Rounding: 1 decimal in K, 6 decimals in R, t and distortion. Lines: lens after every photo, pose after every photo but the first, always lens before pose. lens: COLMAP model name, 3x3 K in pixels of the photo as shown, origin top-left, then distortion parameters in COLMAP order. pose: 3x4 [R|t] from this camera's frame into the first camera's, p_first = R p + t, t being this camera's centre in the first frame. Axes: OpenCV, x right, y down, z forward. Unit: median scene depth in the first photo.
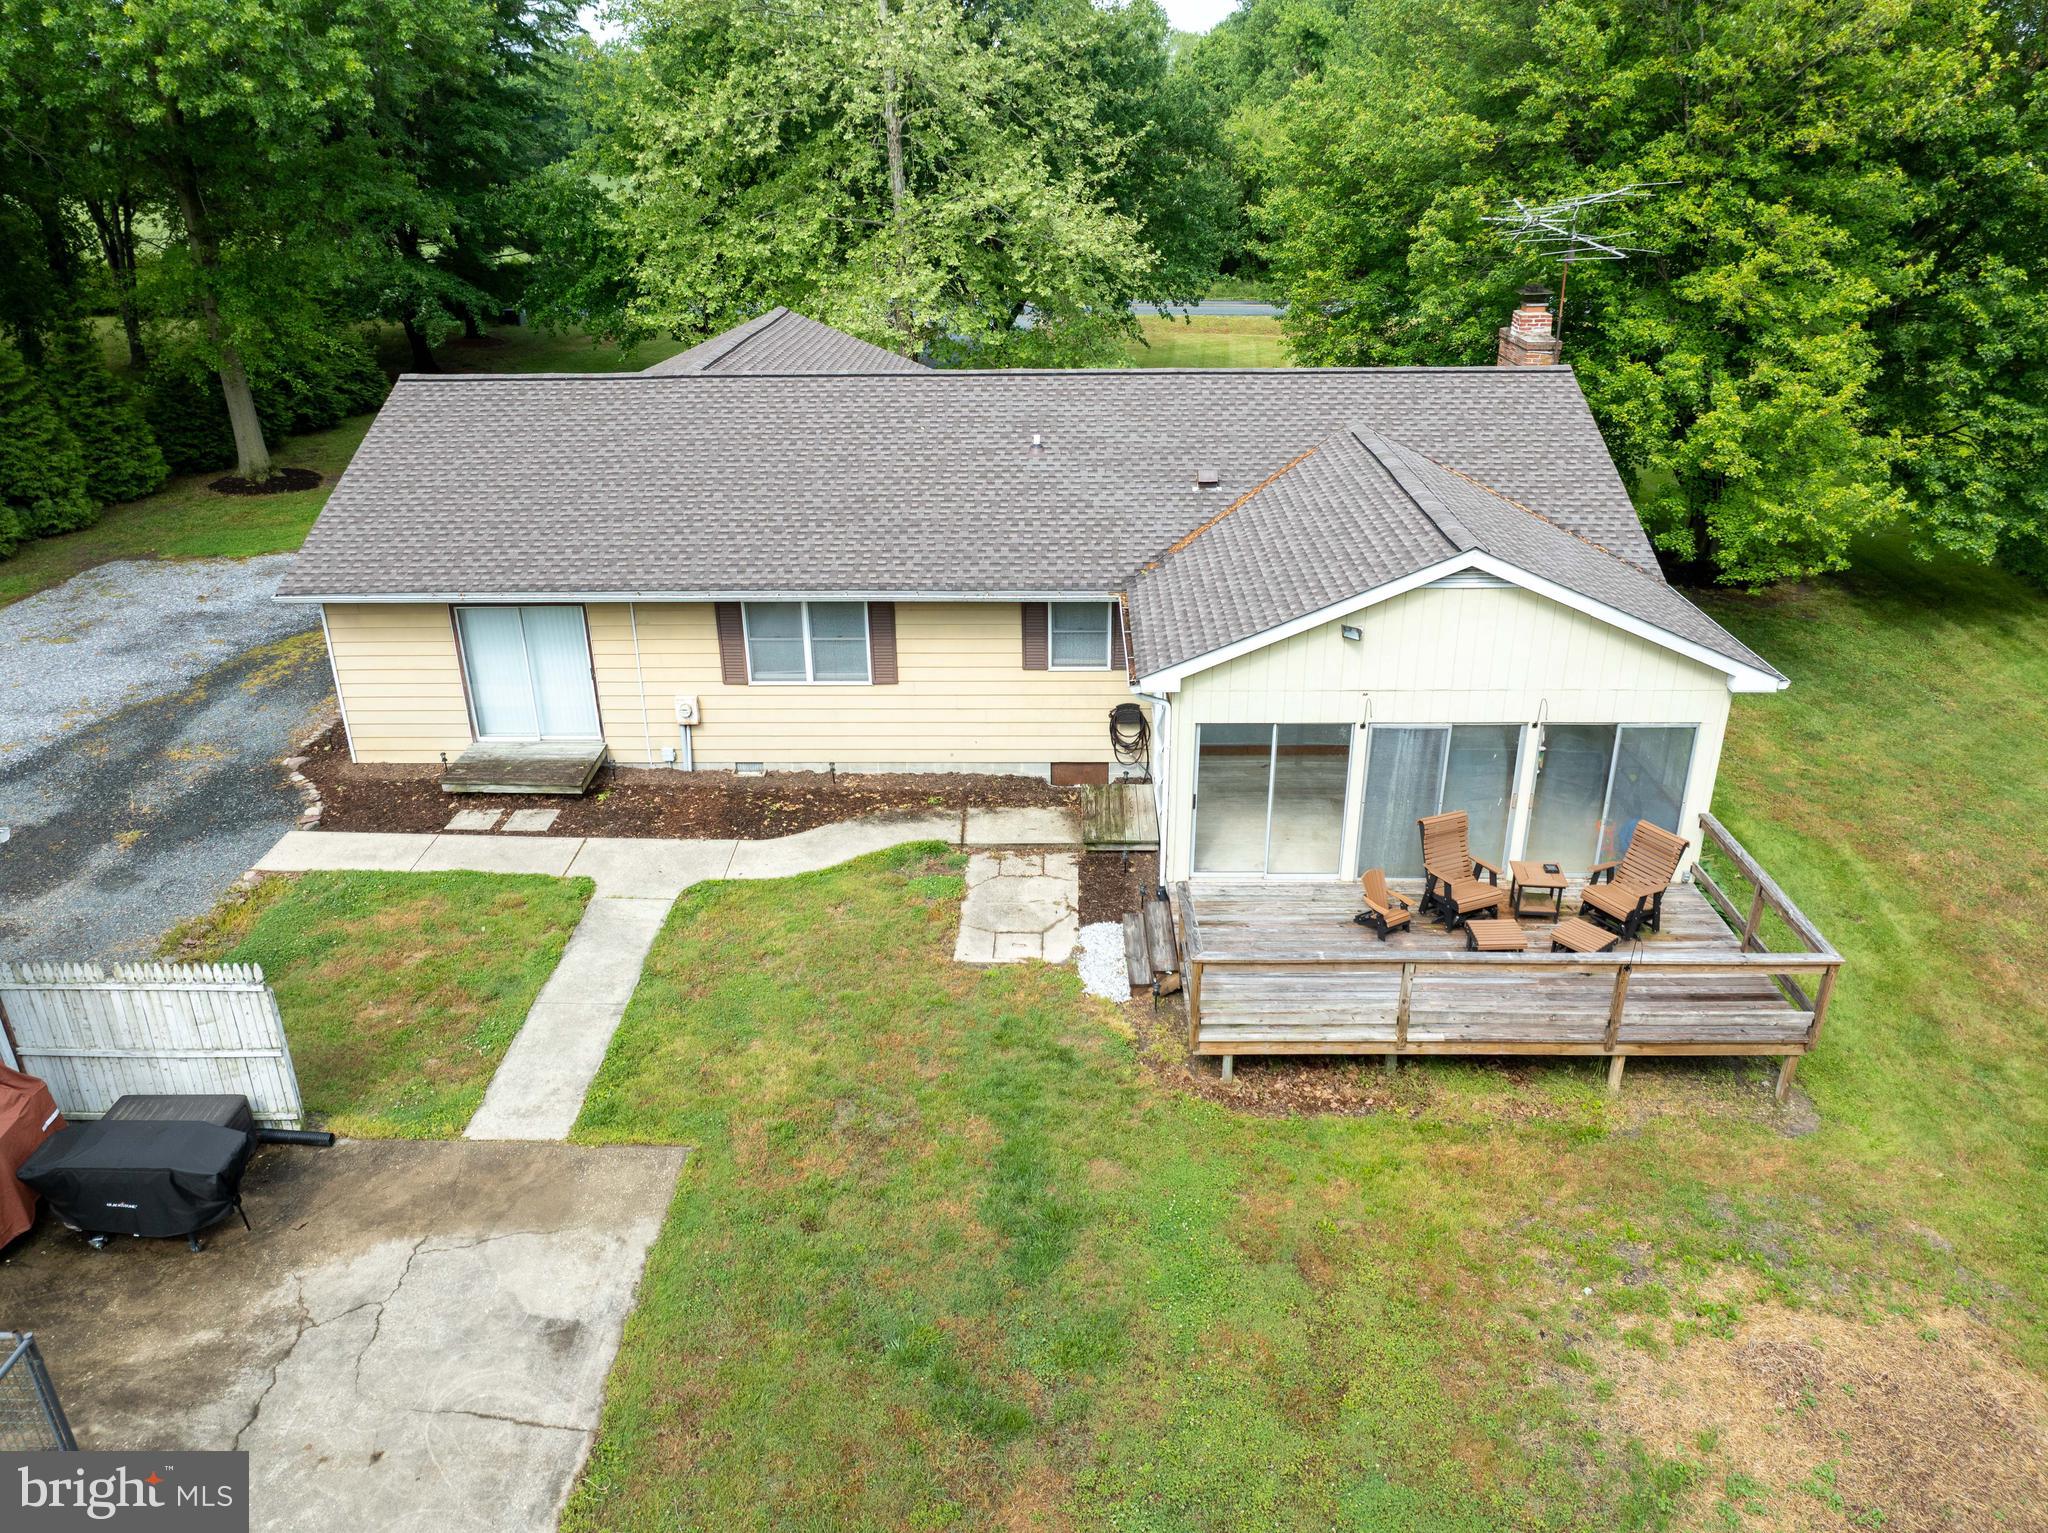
lens RADIAL K [[1441.6, 0, 1027.3], [0, 1441.6, 765.5], [0, 0, 1]] dist [-0.039573, 0.001984]
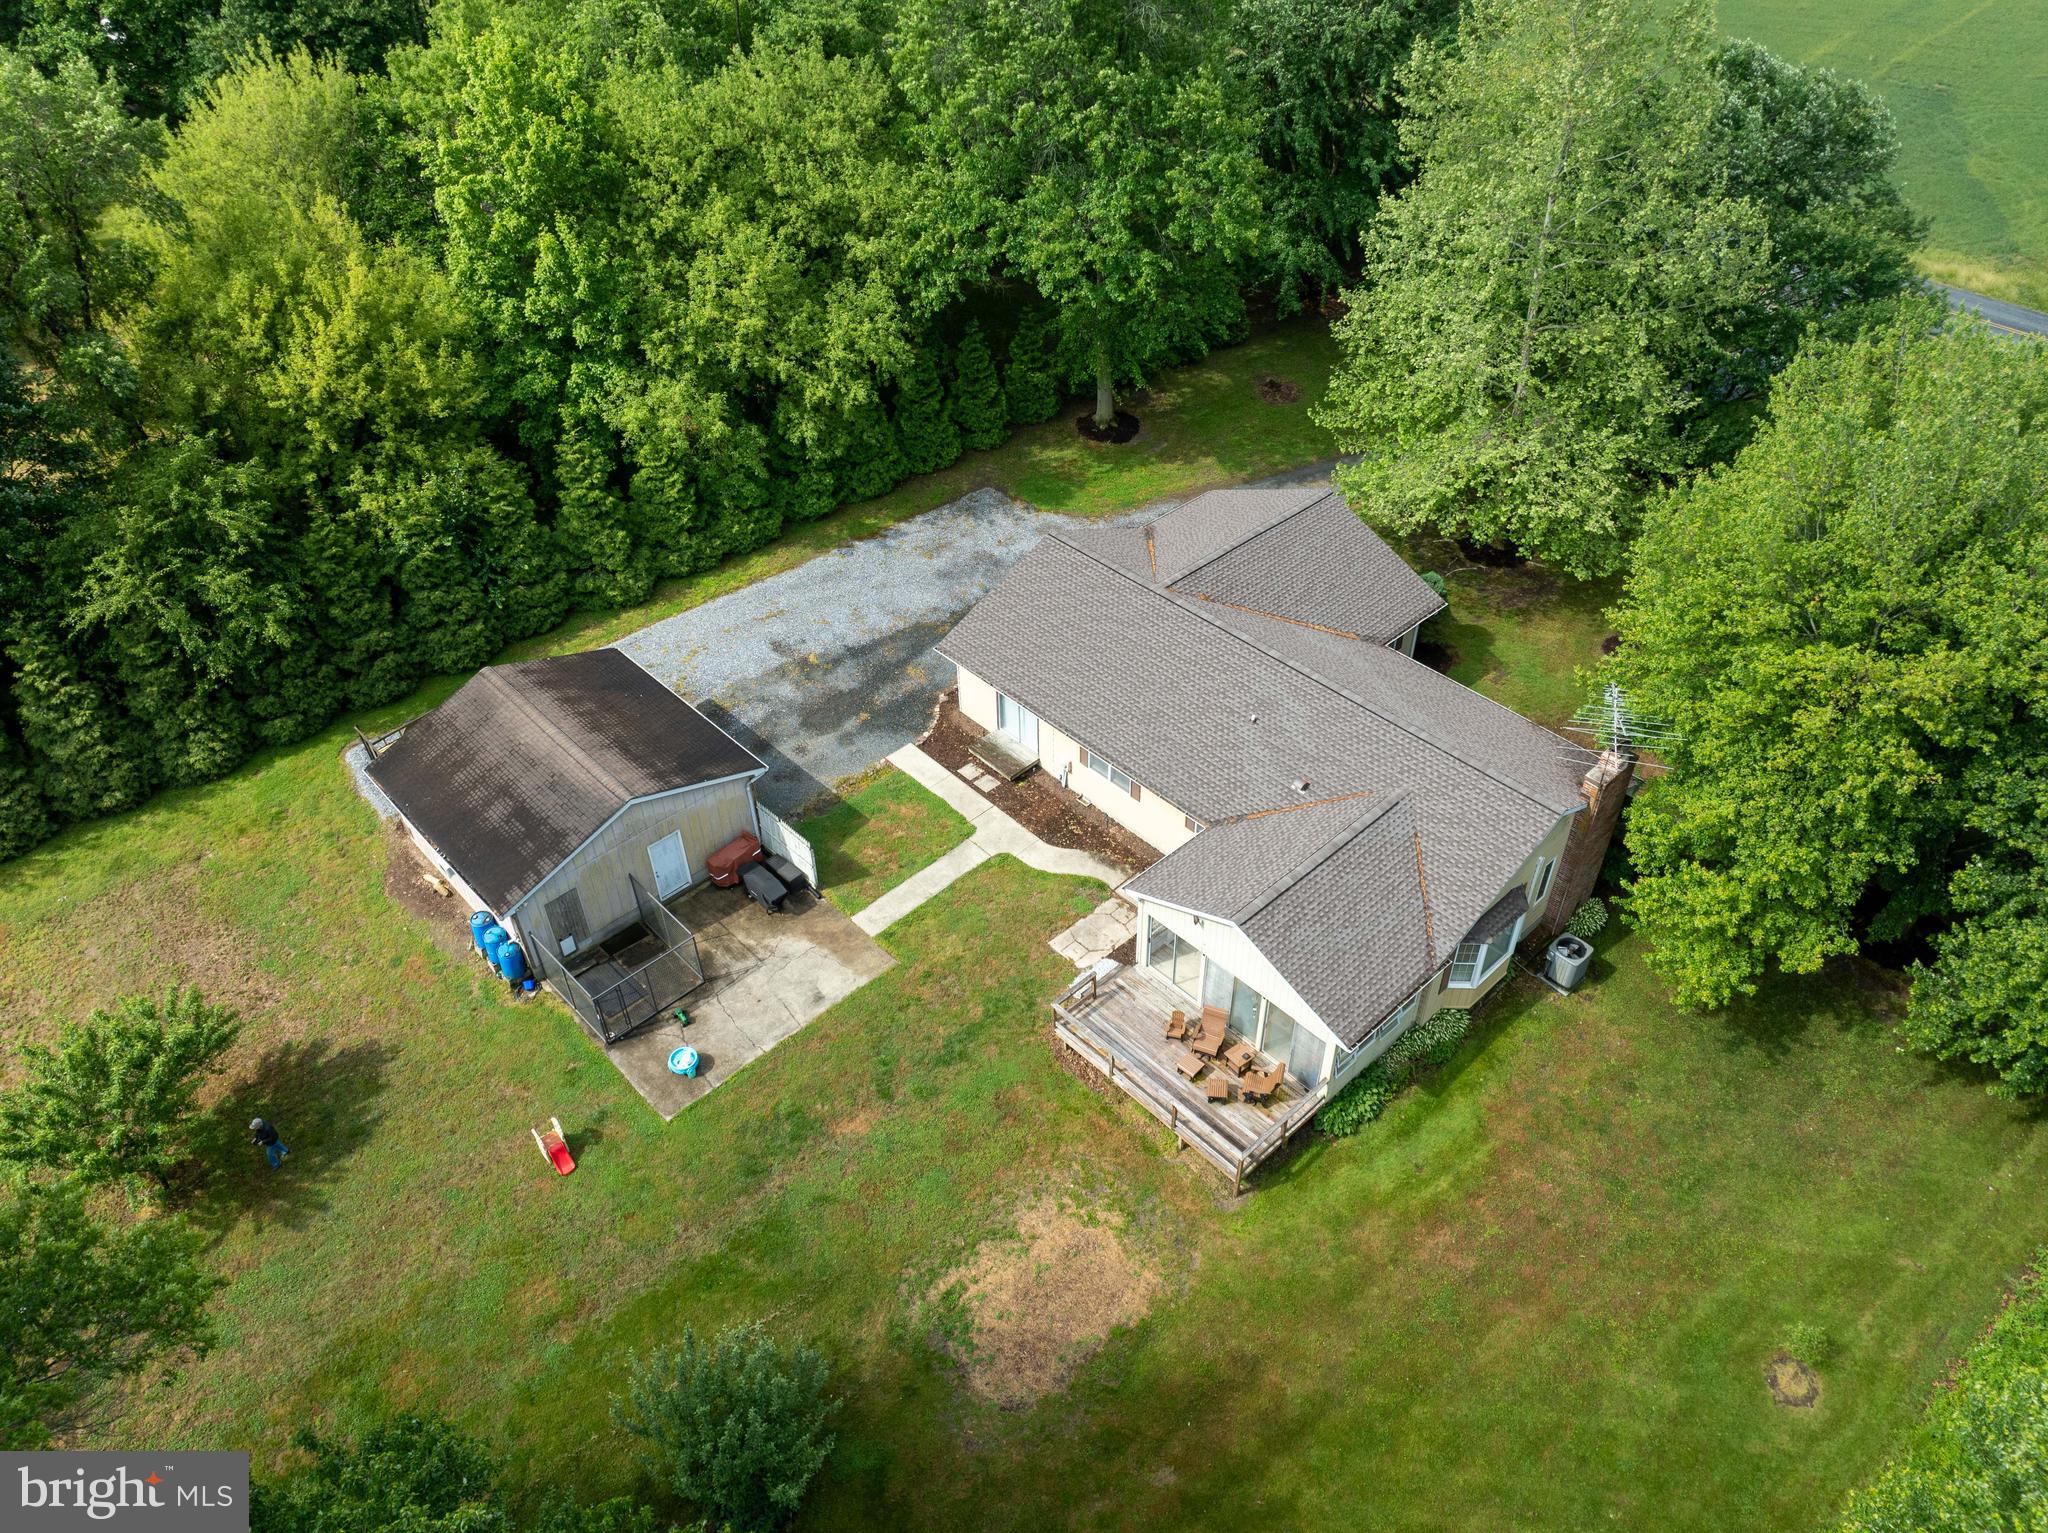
lens RADIAL K [[1441.6, 0, 1027.3], [0, 1441.6, 765.5], [0, 0, 1]] dist [-0.039573, 0.001984]
pose [[0.696799, 0.466124, -0.545160, 0.950886], [-0.284651, 0.877343, 0.386320, -0.904246], [0.658366, -0.114006, 0.744014, -0.672552]]
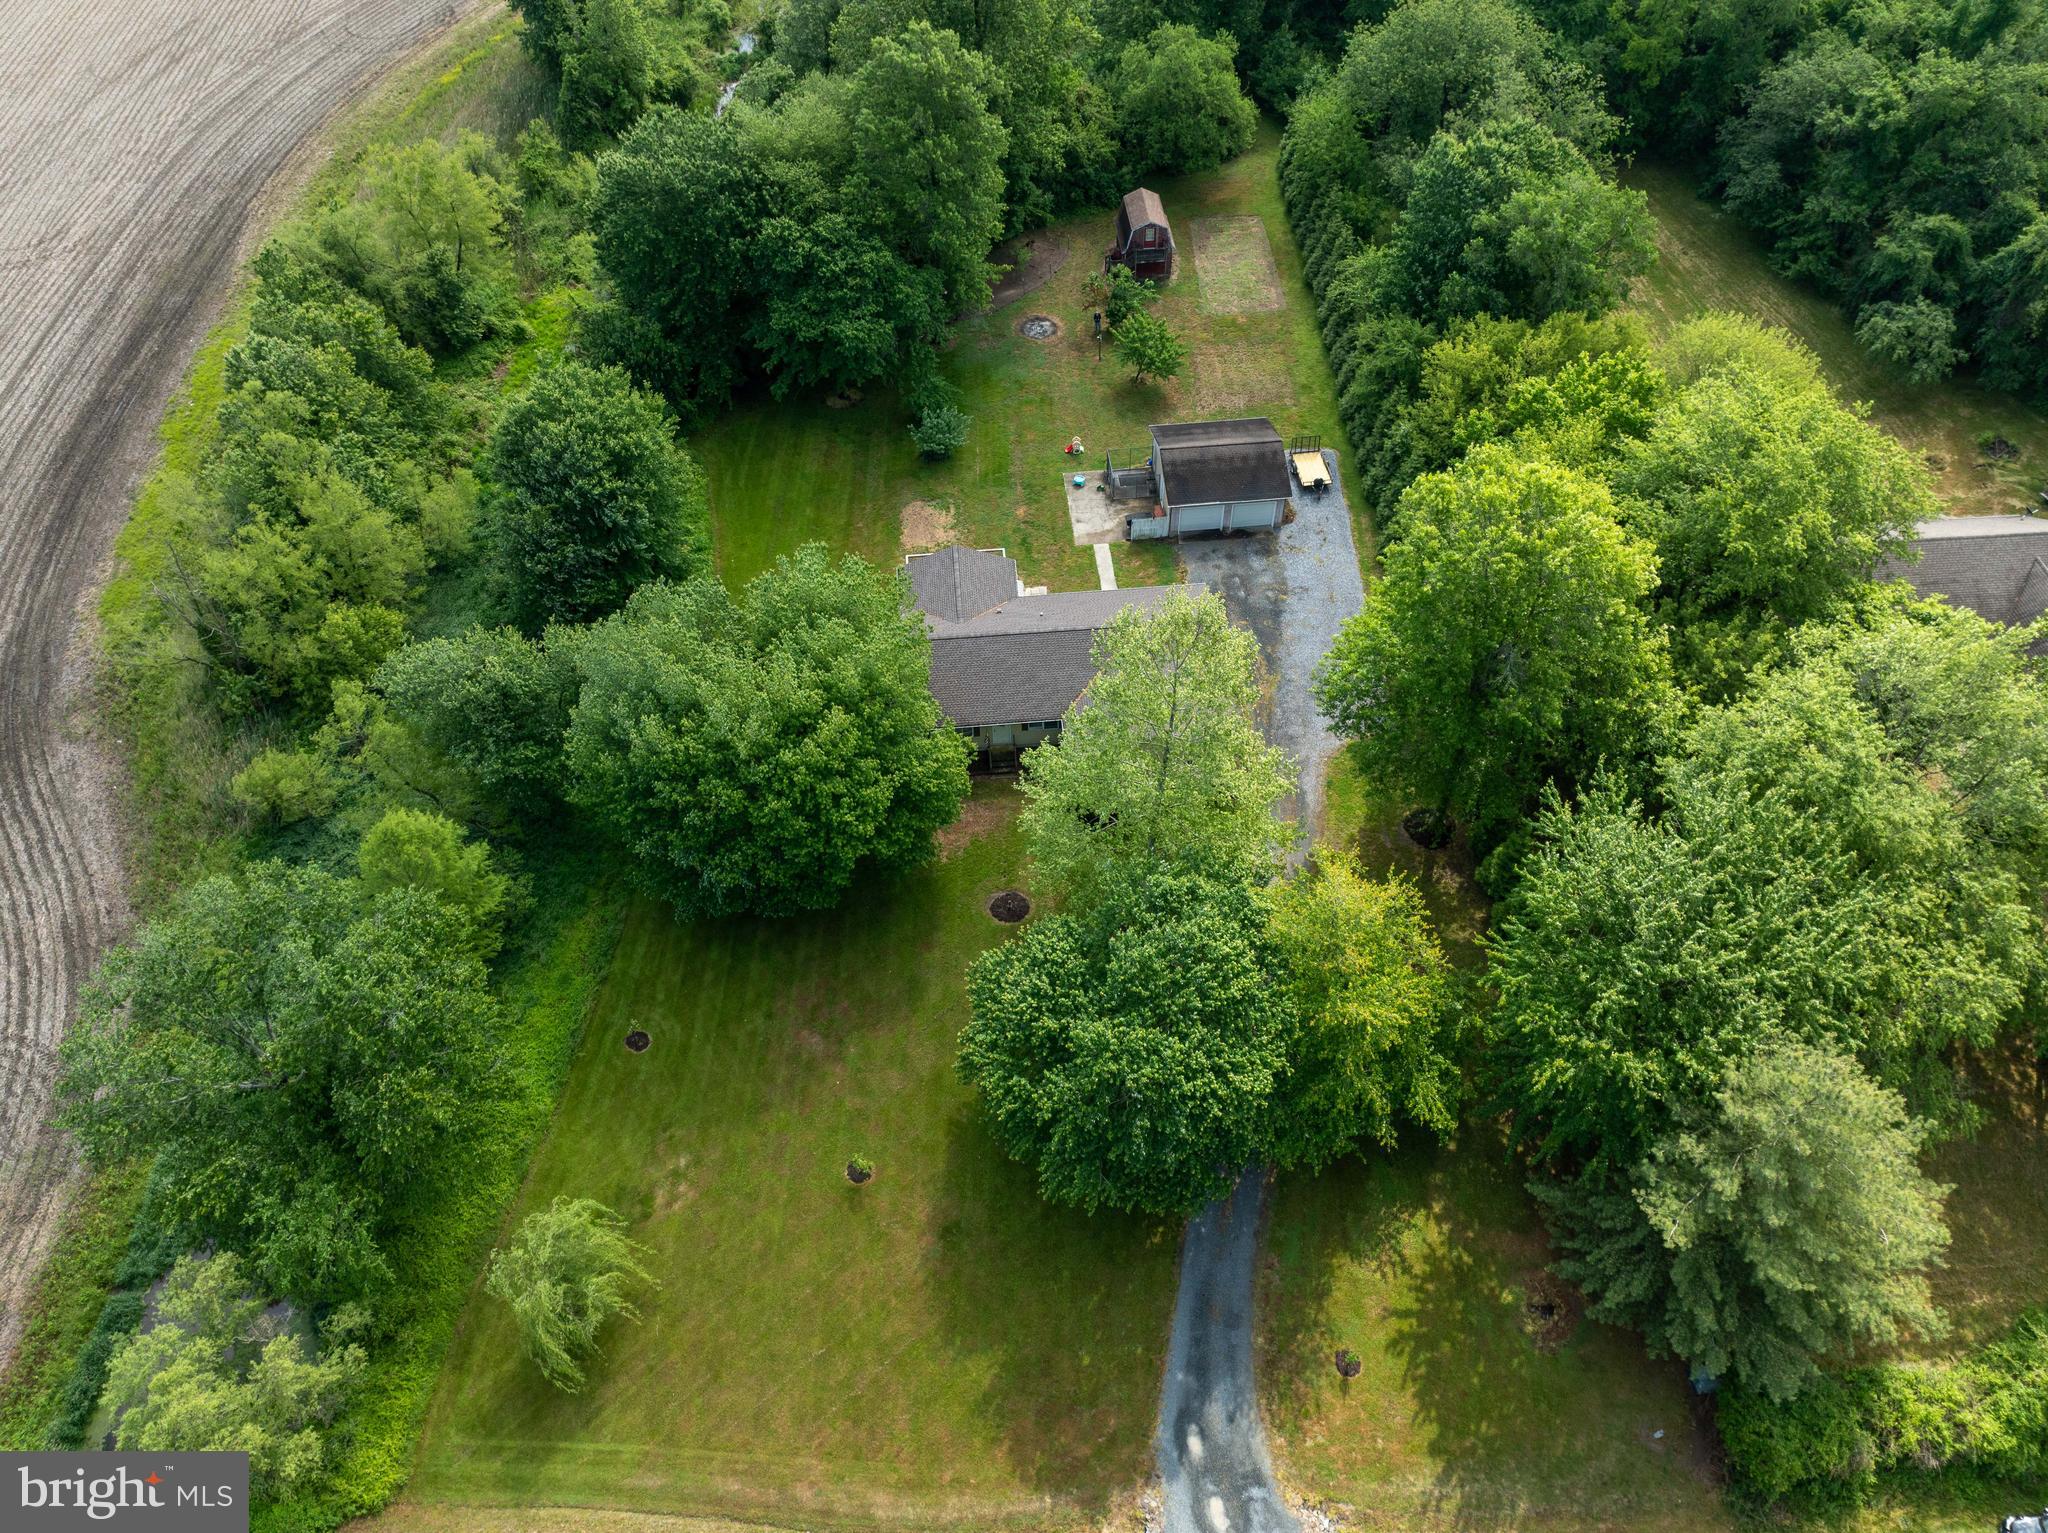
lens RADIAL K [[1455.4, 0, 1028.6], [0, 1455.4, 756.4], [0, 0, 1]] dist [-0.062318, 0.041840]
pose [[-0.994297, 0.096842, -0.044676, 0.286973], [-0.016943, 0.270150, 0.962669, -4.408989], [0.105296, 0.957936, -0.266968, 2.703807]]
